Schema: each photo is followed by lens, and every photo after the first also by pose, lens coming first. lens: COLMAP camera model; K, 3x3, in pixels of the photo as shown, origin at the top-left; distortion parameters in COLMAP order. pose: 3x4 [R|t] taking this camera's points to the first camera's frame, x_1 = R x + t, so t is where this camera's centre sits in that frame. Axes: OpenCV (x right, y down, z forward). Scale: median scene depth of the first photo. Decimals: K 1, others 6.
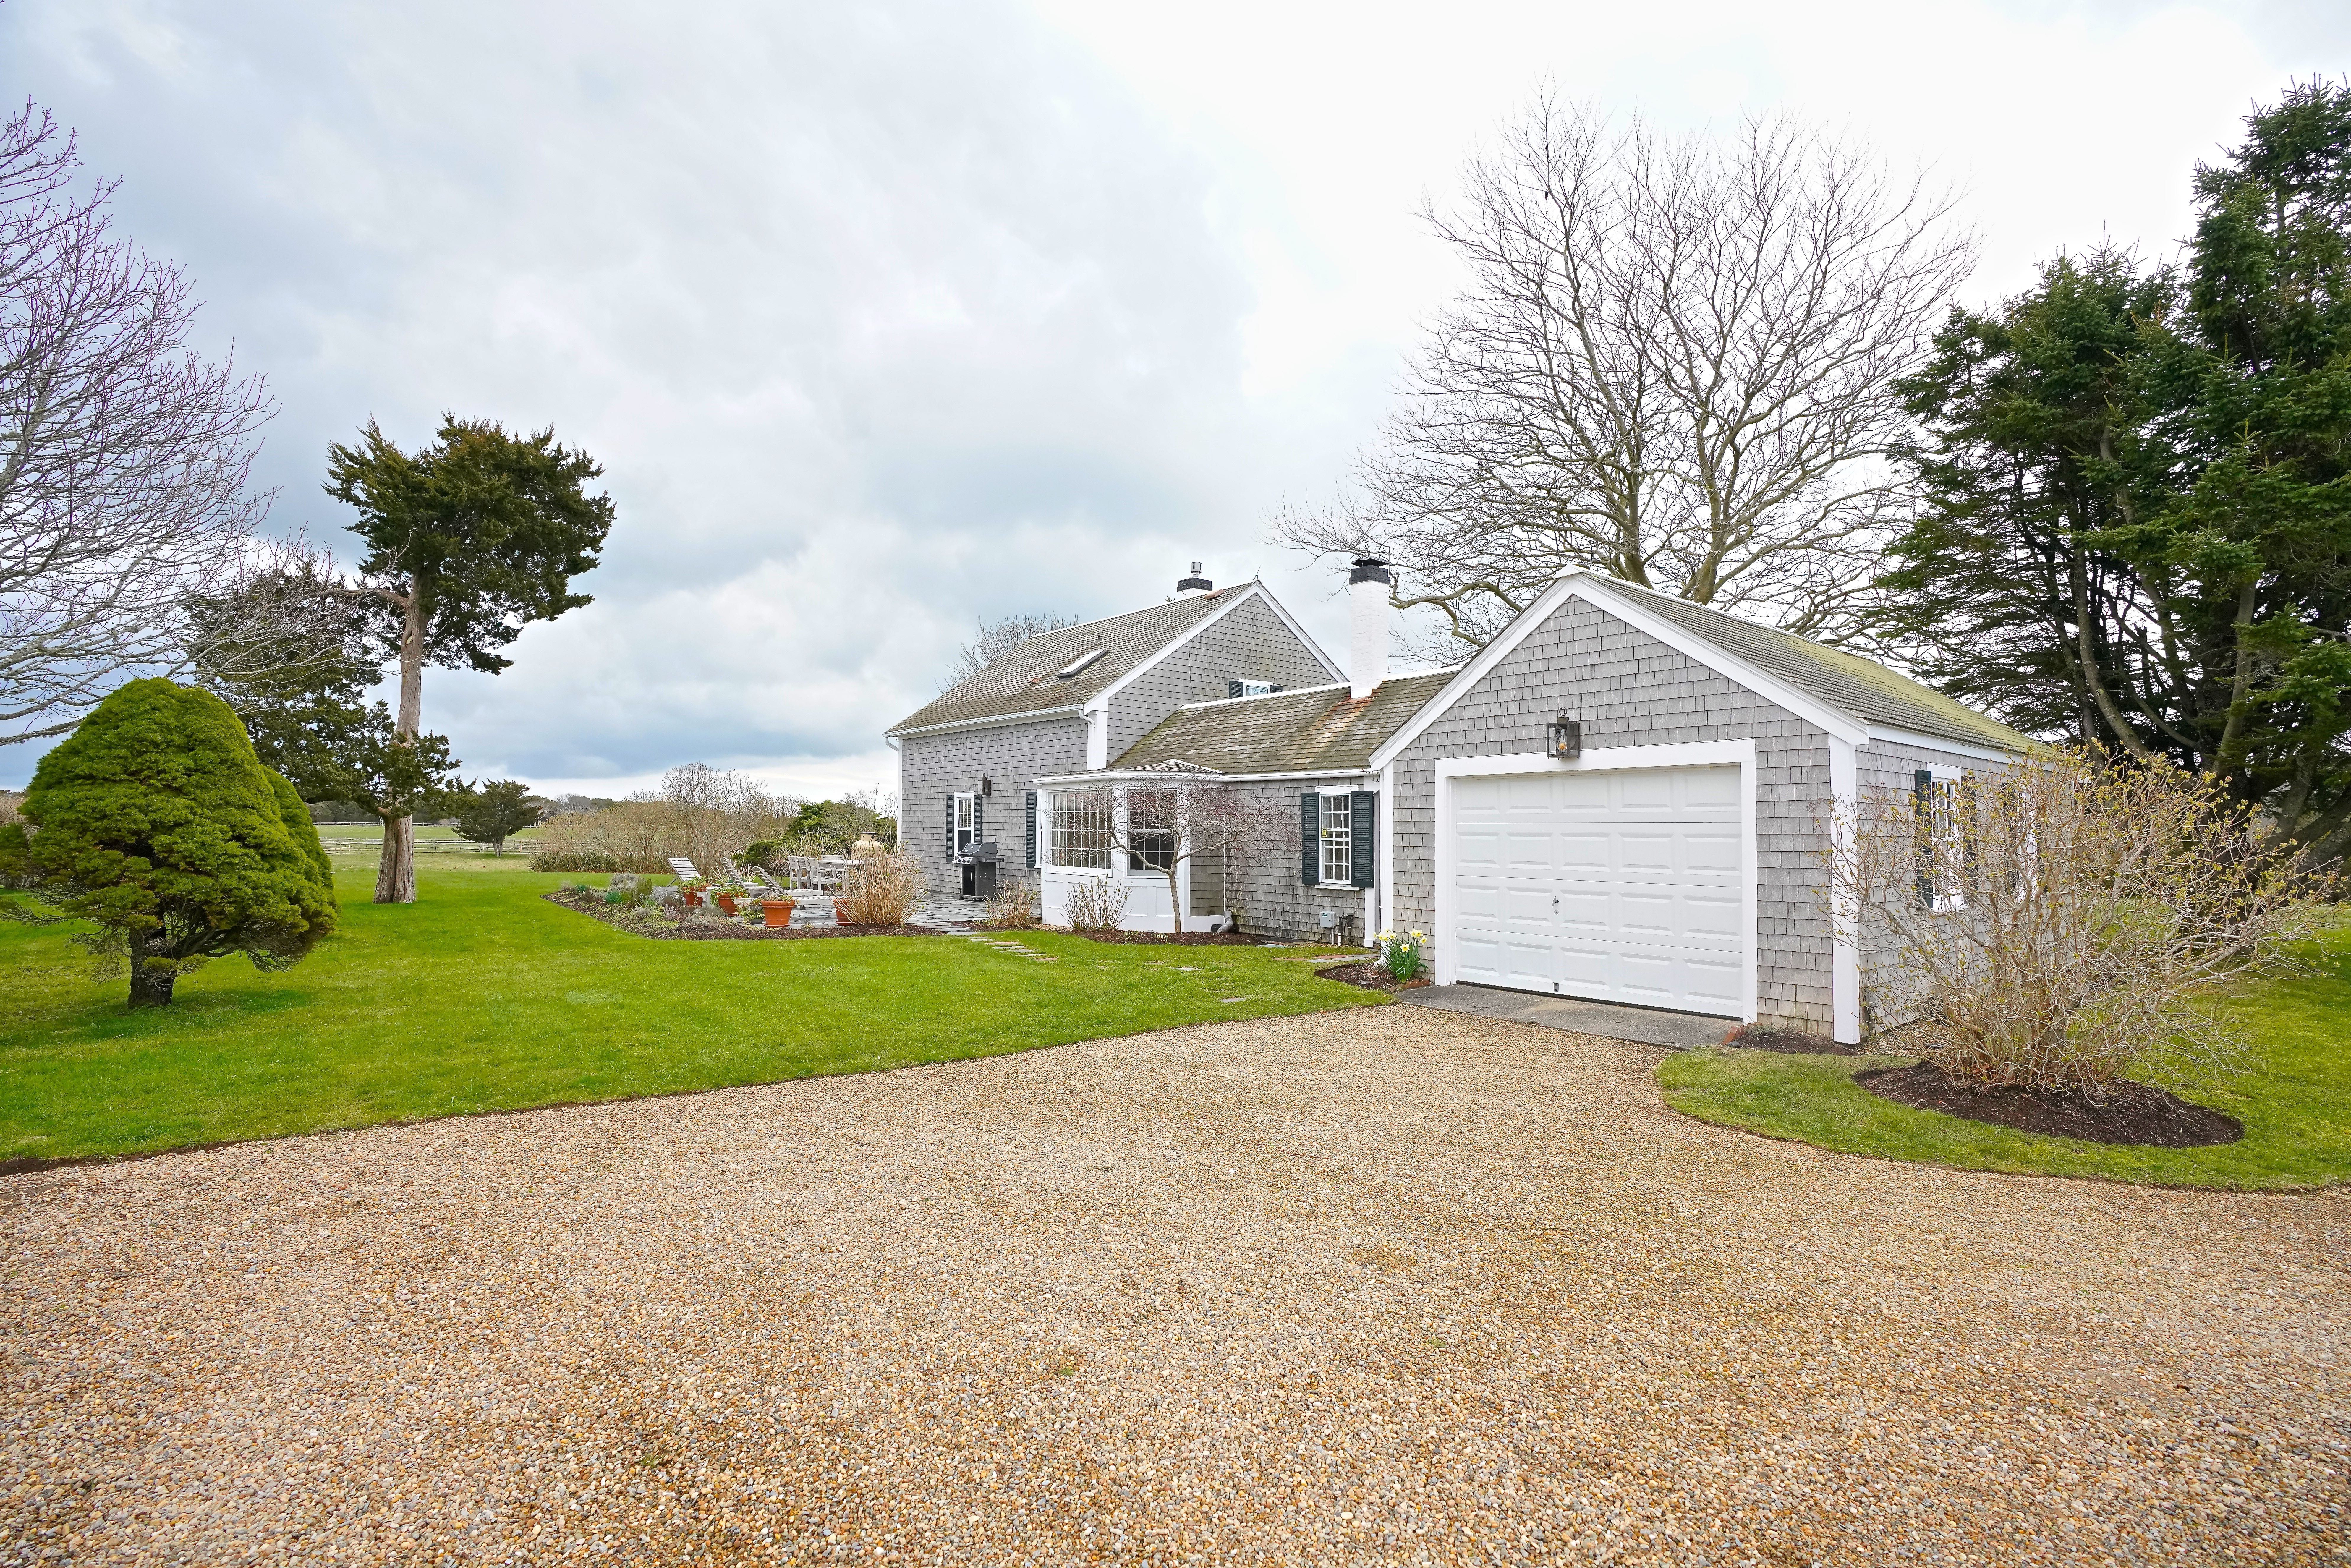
lens RADIAL K [[1082.2, 0, 1175.5], [0, 1082.2, 784.0], [0, 0, 1]] dist [-0.063712, 0.026031]
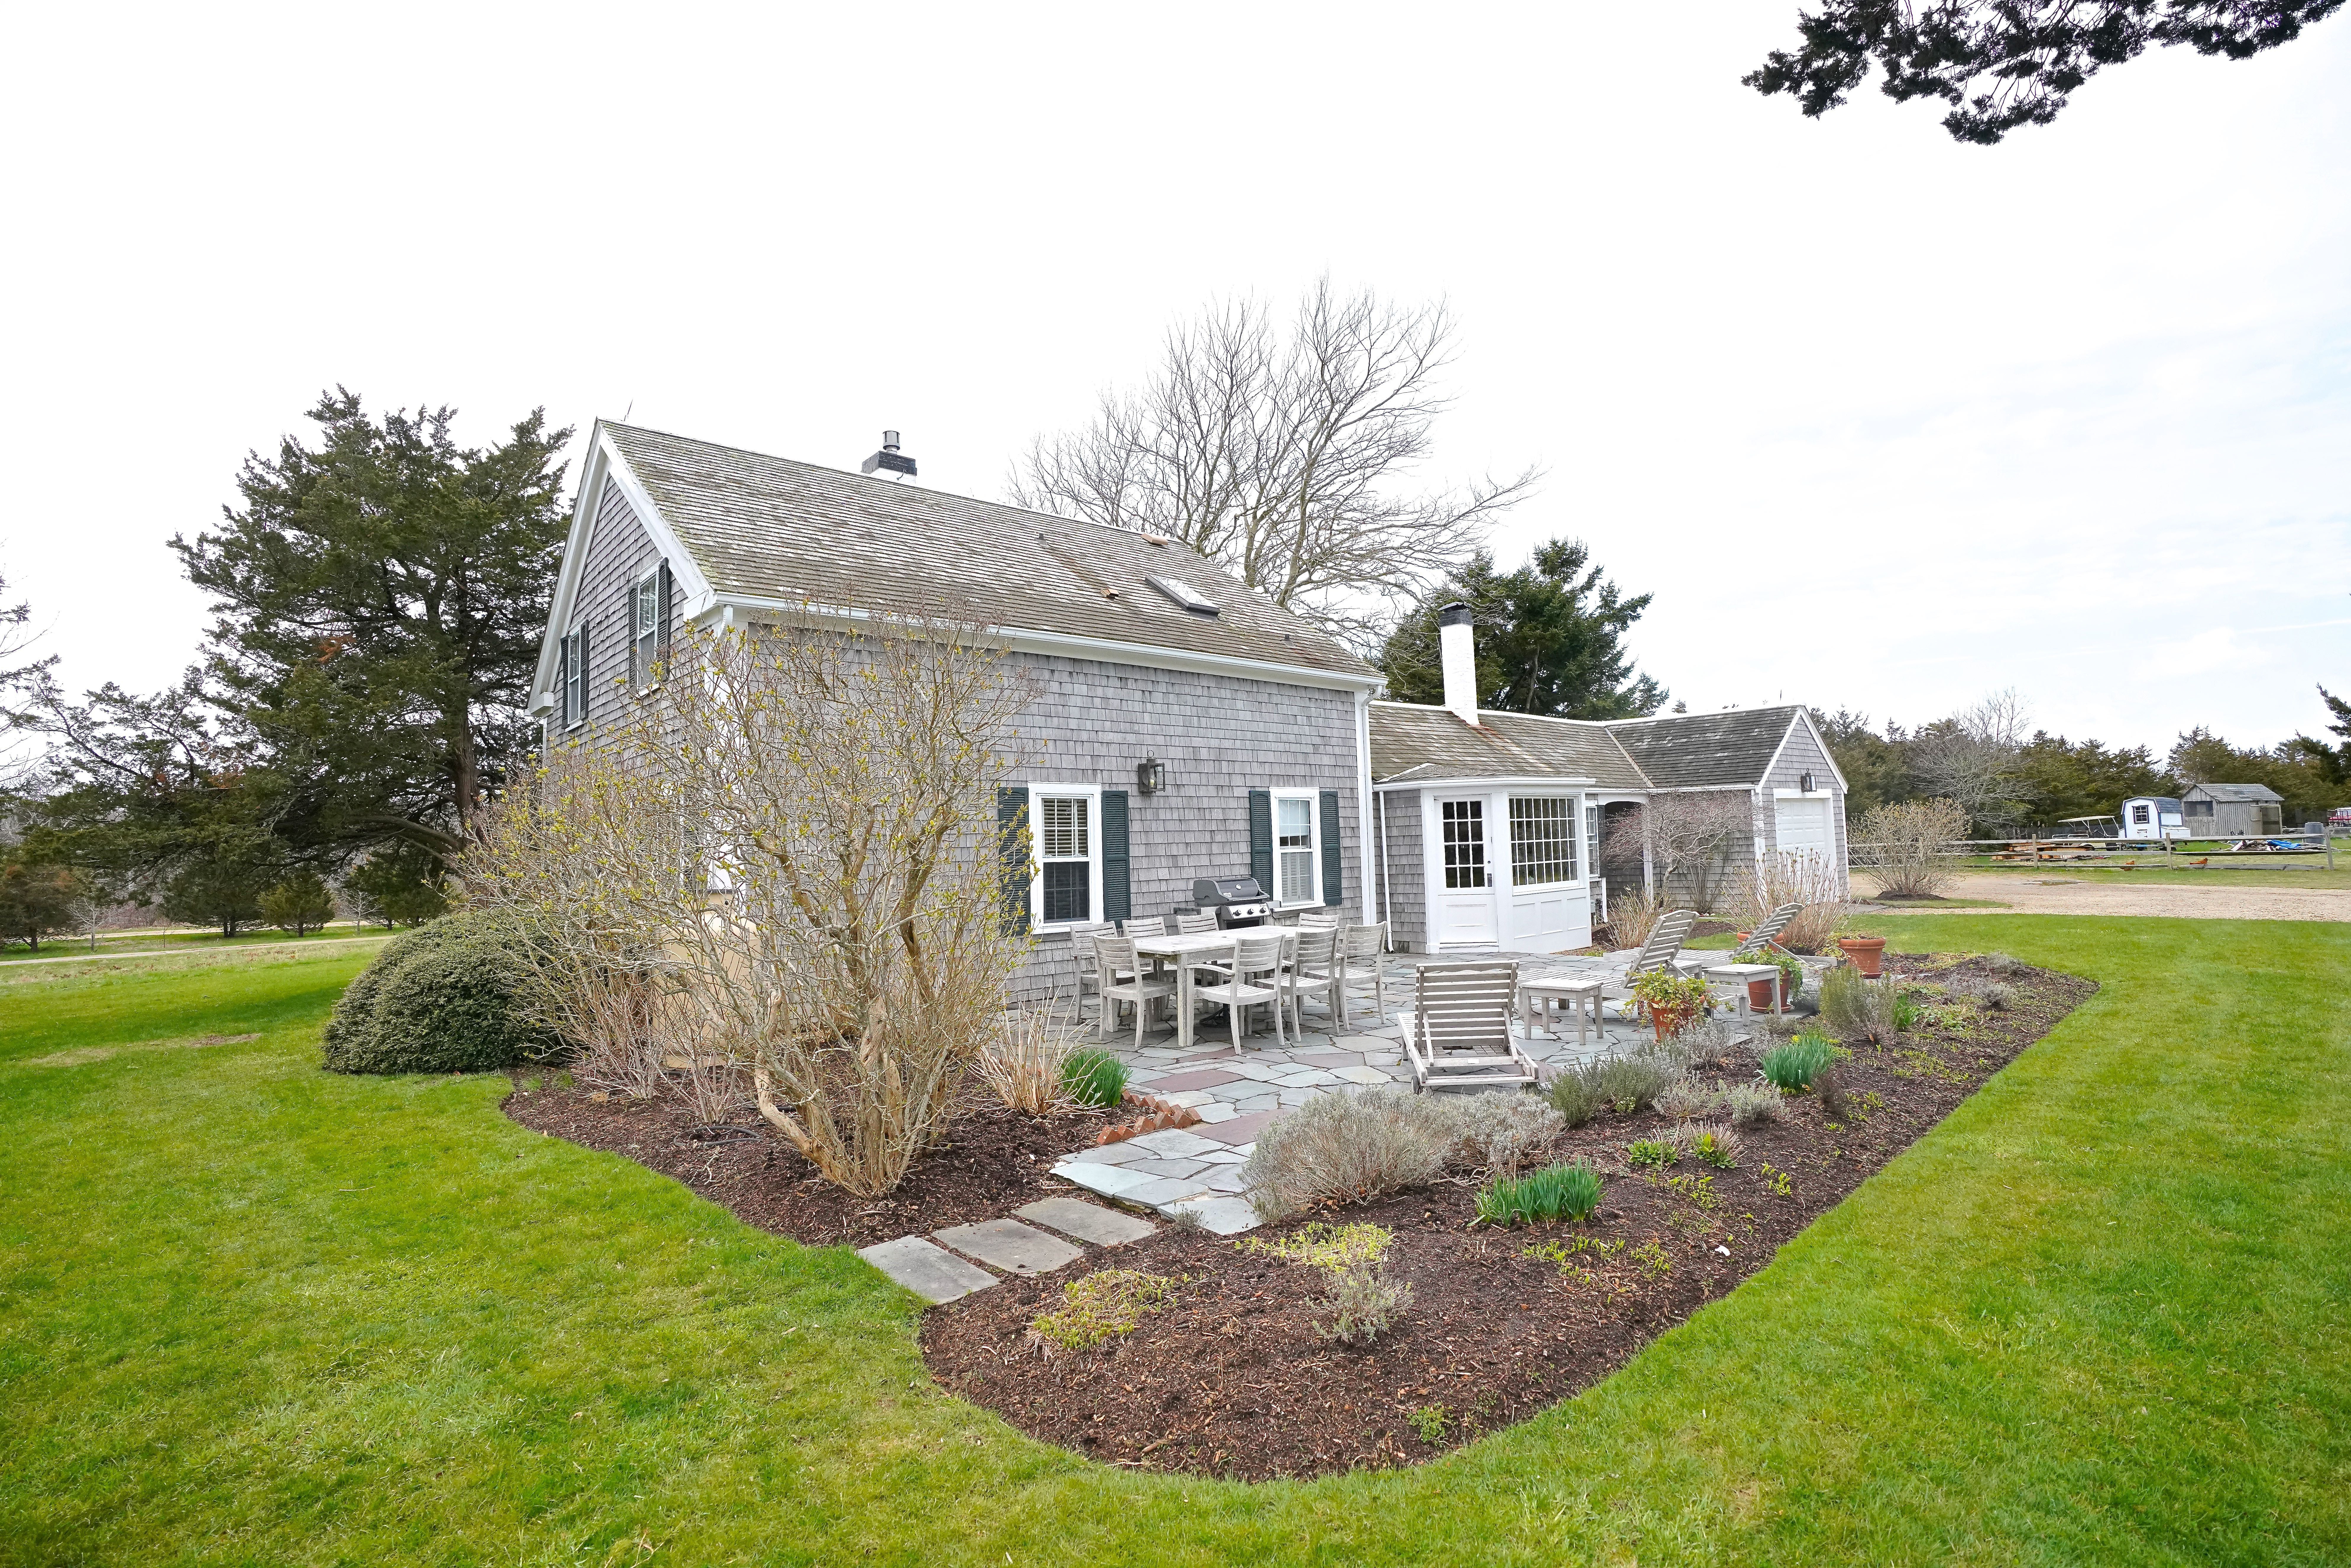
lens RADIAL K [[1082.2, 0, 1175.5], [0, 1082.2, 784.0], [0, 0, 1]] dist [-0.063712, 0.026031]
pose [[-0.077966, 0.038904, 0.996197, -0.733489], [-0.015071, 0.999078, -0.040196, 0.028364], [-0.996842, -0.018147, -0.077308, 1.067313]]
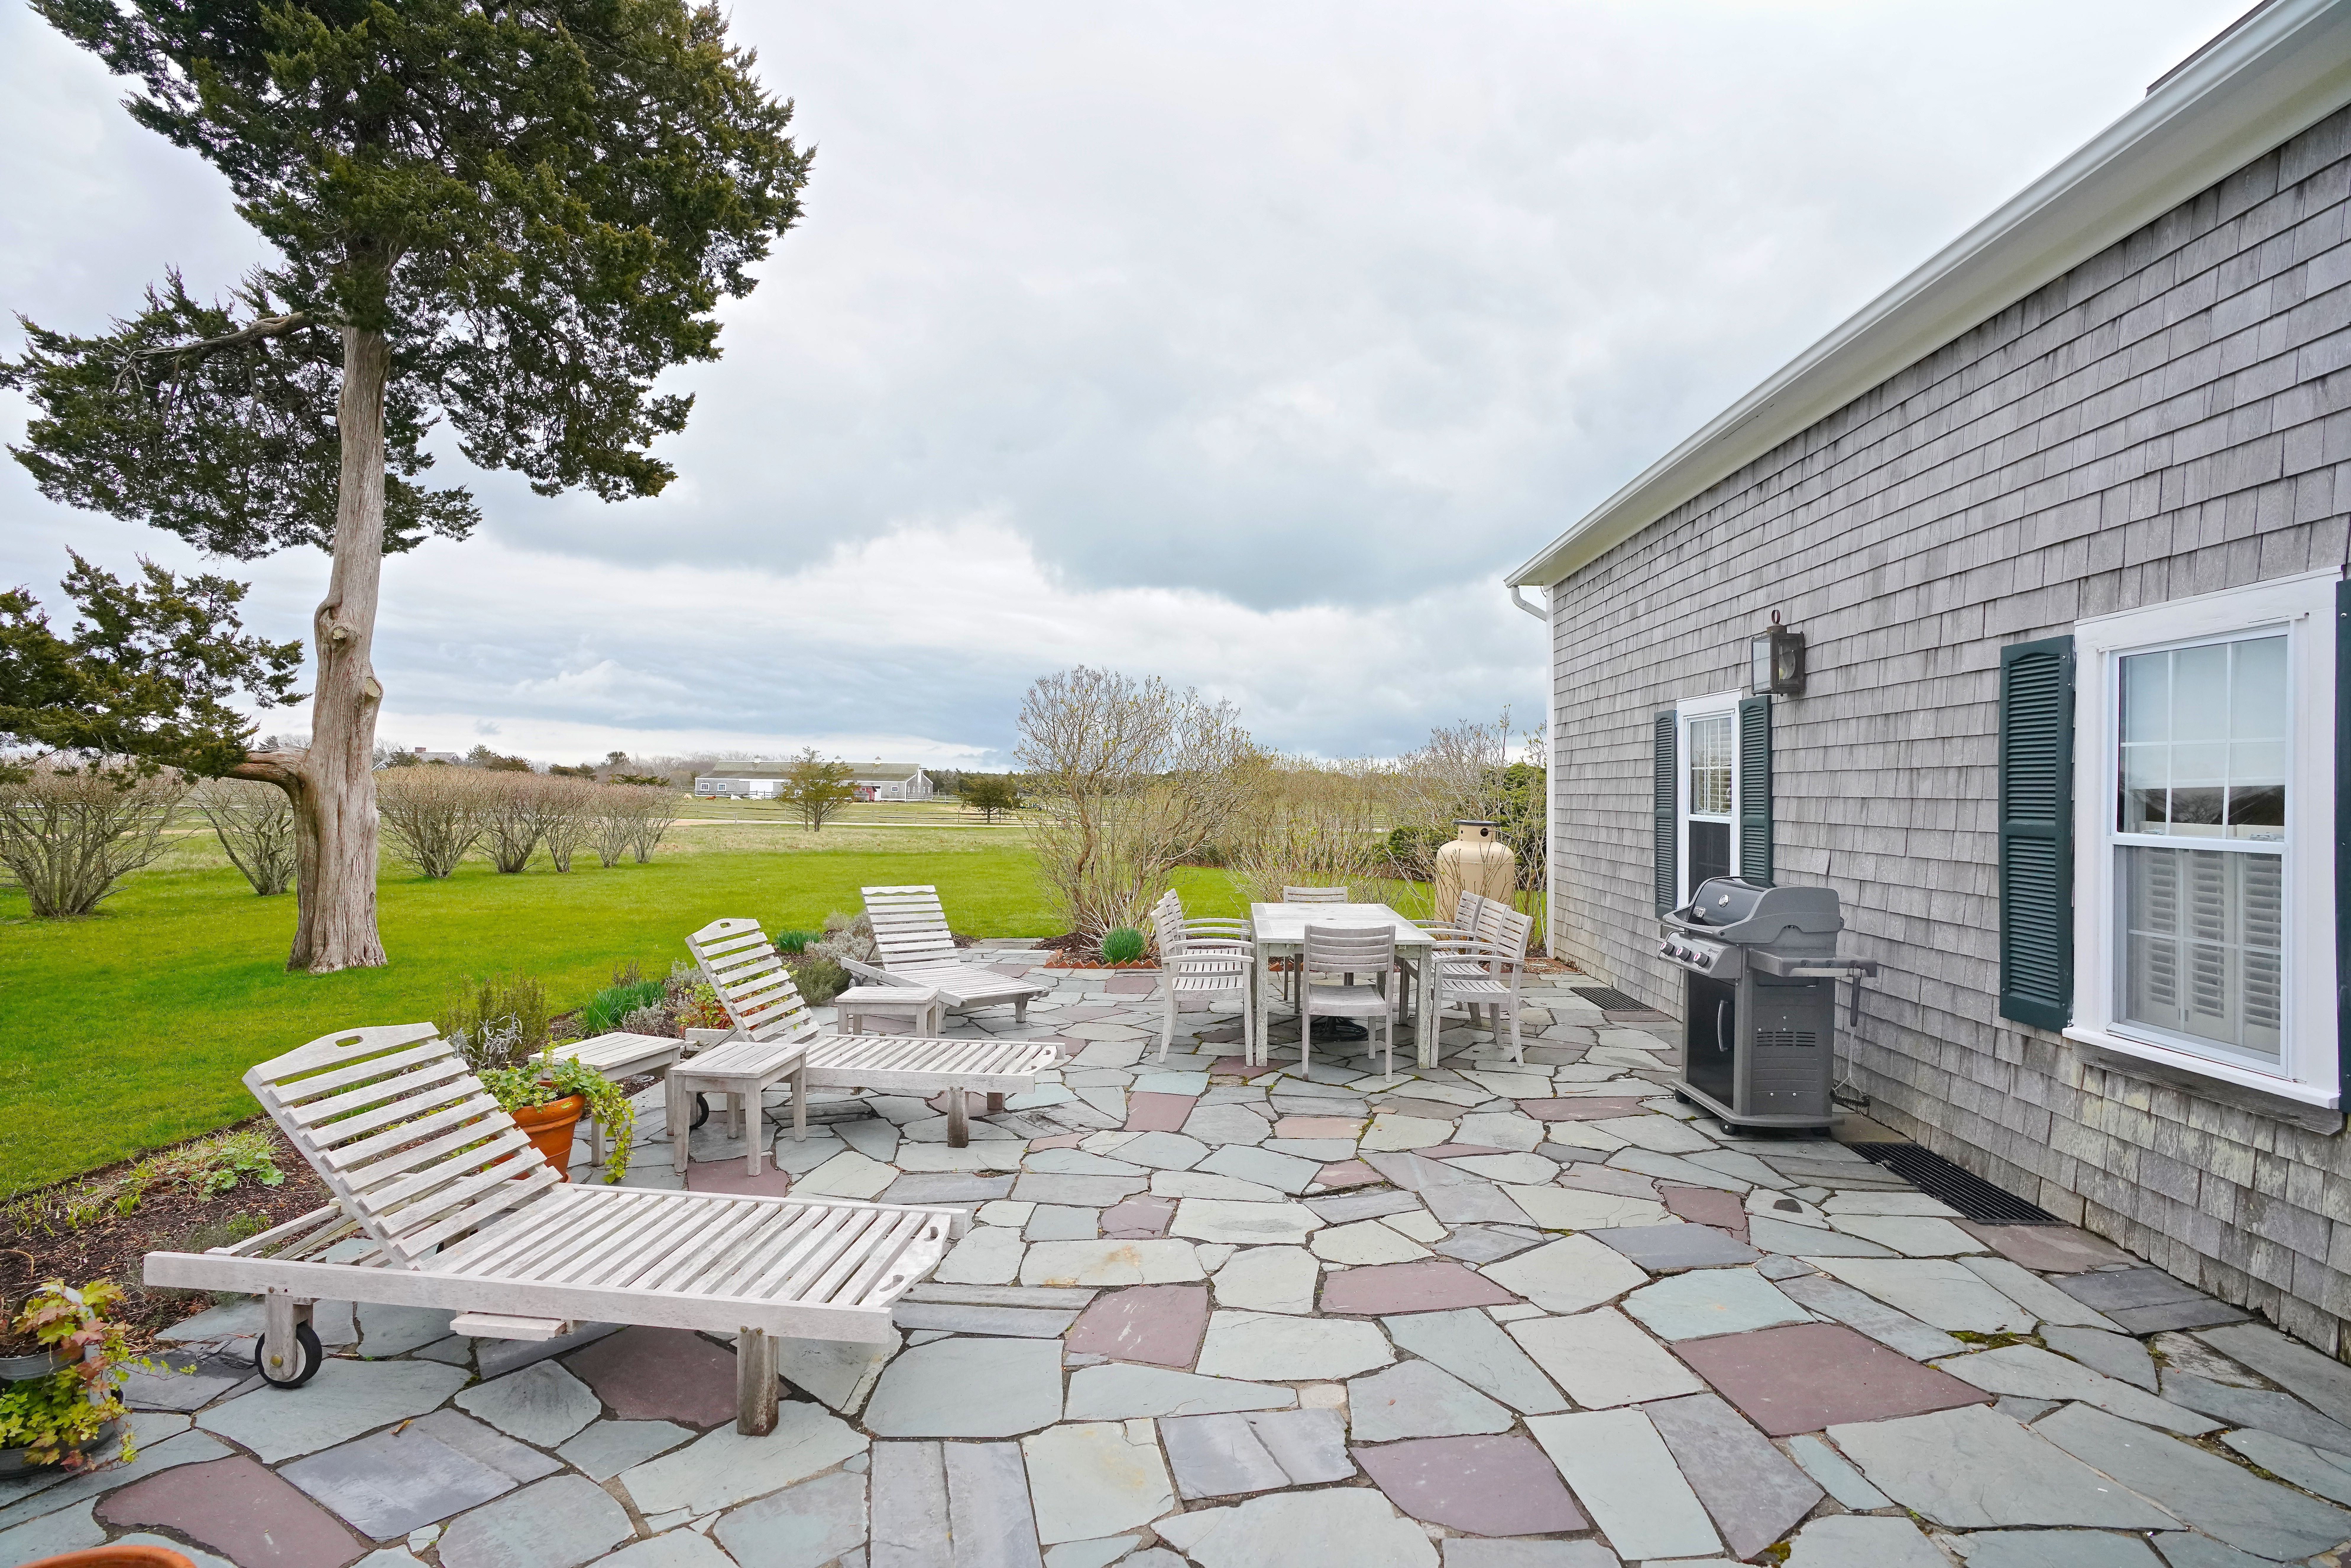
lens RADIAL K [[1082.2, 0, 1175.5], [0, 1082.2, 784.0], [0, 0, 1]] dist [-0.063712, 0.026031]
pose [[0.764024, -0.004981, -0.645169, -0.126799], [0.019928, 0.999675, 0.015881, 0.026273], [0.644881, -0.024990, 0.763875, 0.732493]]
